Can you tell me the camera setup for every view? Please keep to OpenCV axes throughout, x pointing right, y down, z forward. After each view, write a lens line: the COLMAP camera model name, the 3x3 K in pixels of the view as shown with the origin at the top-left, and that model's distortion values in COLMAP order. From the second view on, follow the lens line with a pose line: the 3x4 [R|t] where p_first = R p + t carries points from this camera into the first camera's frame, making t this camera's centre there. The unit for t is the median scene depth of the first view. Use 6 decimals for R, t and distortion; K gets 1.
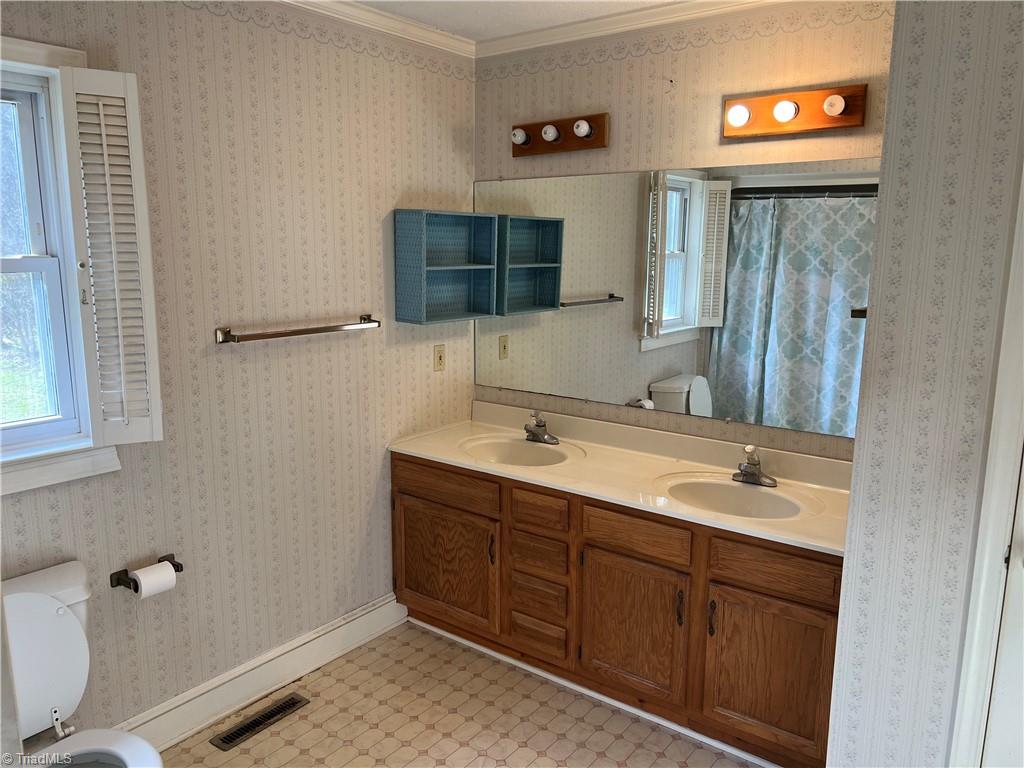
lens RADIAL K [[767.1, 0, 515.9], [0, 767.1, 384.4], [0, 0, 1]] dist [0.052152, -0.069870]
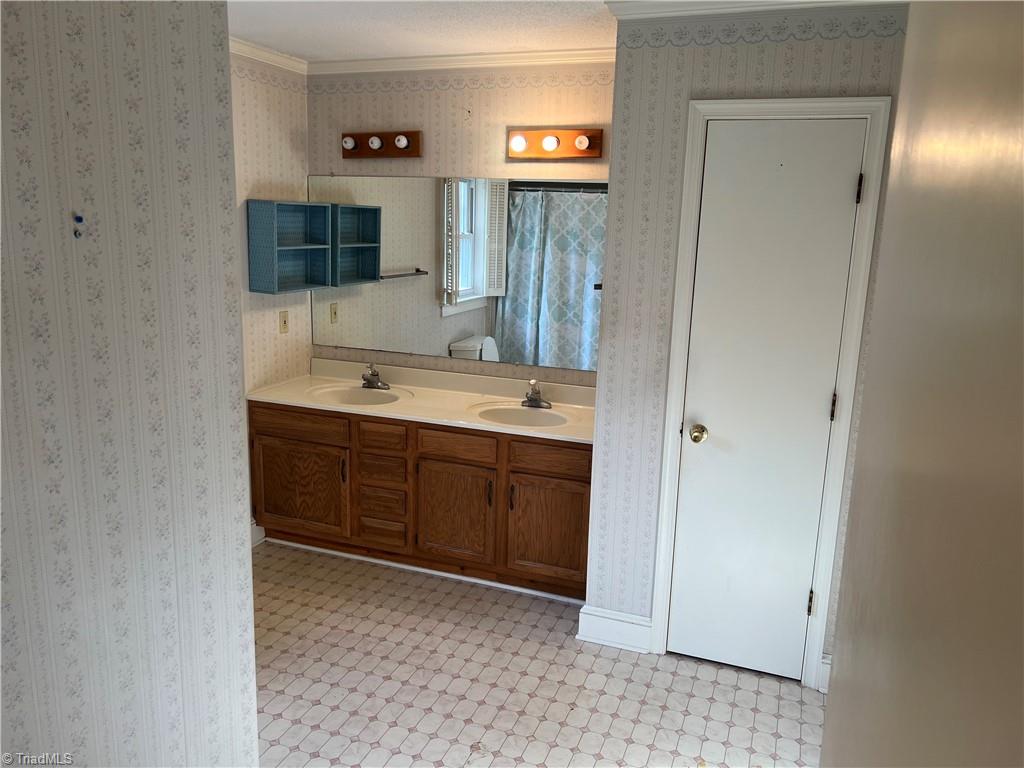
lens RADIAL K [[767.1, 0, 520.4], [0, 767.1, 376.3], [0, 0, 1]] dist [0.052152, -0.069870]
pose [[0.956986, -0.035735, 0.287926, -0.107633], [0.027541, 0.999094, 0.032460, 0.023356], [-0.288825, -0.023134, 0.957102, -0.294416]]
